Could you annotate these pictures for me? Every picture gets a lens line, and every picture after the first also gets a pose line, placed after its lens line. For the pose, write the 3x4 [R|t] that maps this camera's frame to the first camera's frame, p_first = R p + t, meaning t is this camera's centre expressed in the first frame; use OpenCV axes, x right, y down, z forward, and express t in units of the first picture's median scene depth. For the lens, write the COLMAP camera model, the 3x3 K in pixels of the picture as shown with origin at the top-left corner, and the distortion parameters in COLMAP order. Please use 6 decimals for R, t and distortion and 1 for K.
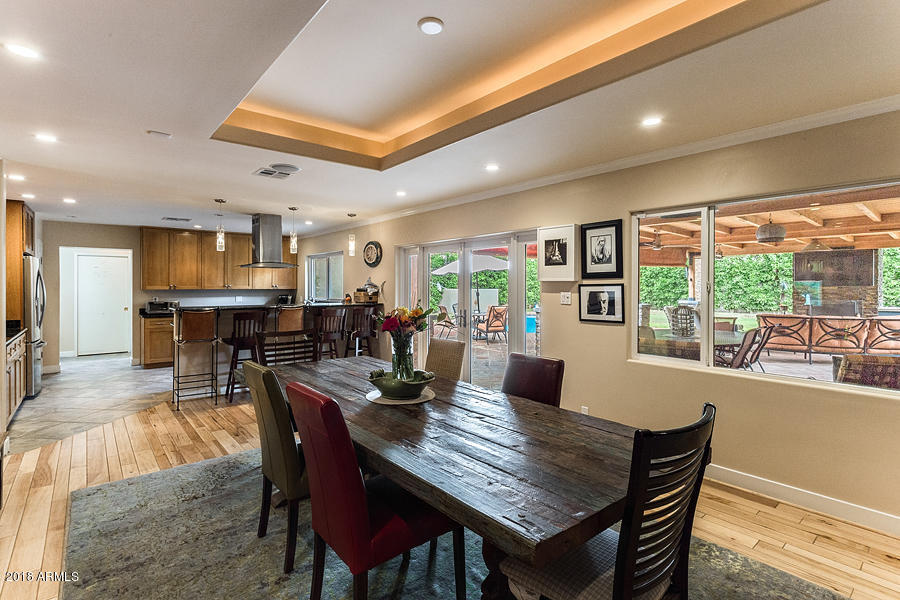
lens RADIAL K [[430.8, 0, 450.0], [0, 430.8, 300.0], [0, 0, 1]] dist [-0.002344, 0.000060]
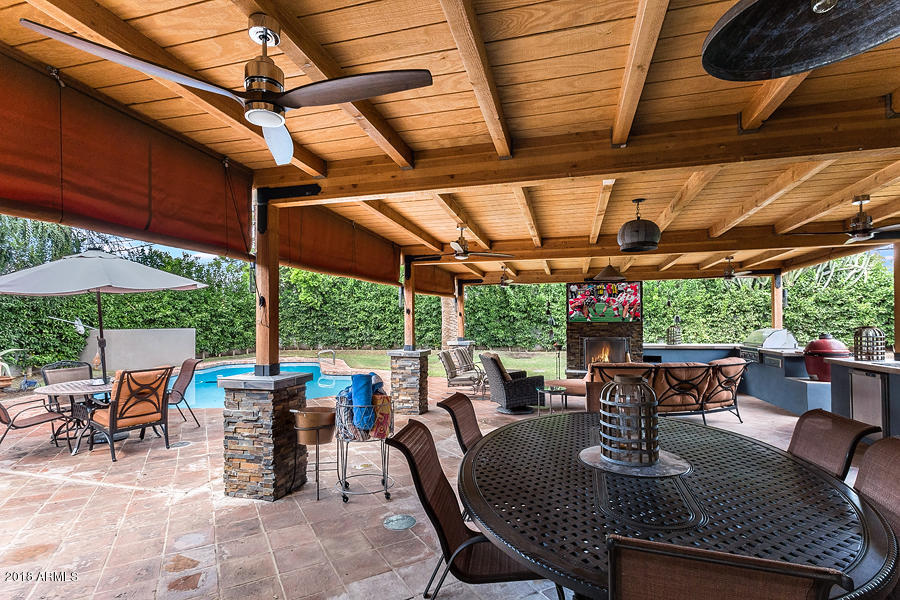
lens RADIAL K [[430.8, 0, 450.0], [0, 430.8, 300.0], [0, 0, 1]] dist [-0.002344, 0.000060]
pose [[0.823920, 0.022939, 0.566242, 0.066157], [0.025649, 0.996647, -0.077696, -0.008696], [-0.566126, 0.078539, 0.820569, 0.245963]]
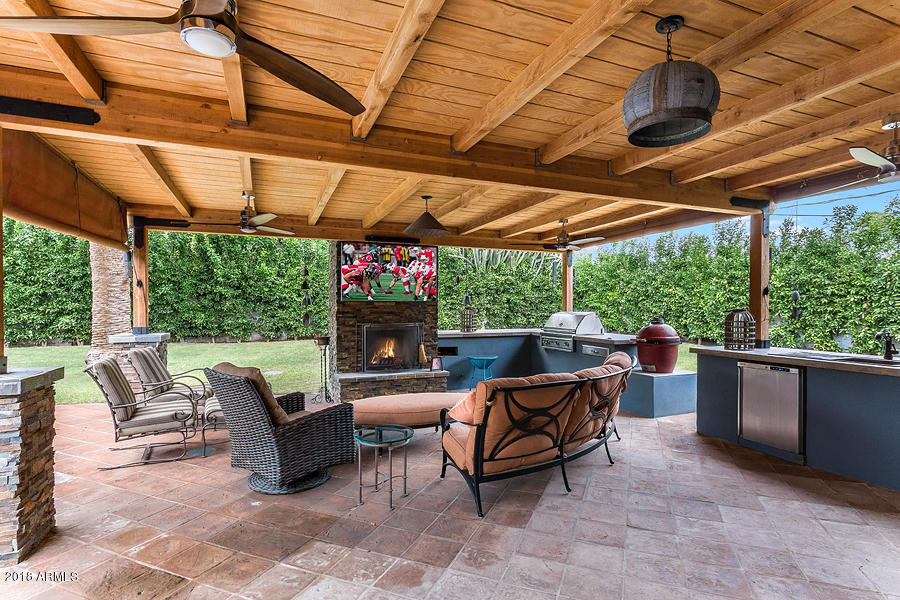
lens RADIAL K [[458.8, 0, 449.2], [0, 458.8, 310.9], [0, 0, 1]] dist [-0.007670, 0.000275]
pose [[0.313067, -0.012718, 0.949646, 0.161002], [0.025262, 0.999668, 0.005060, -0.010474], [-0.949395, 0.022406, 0.313285, 0.395923]]
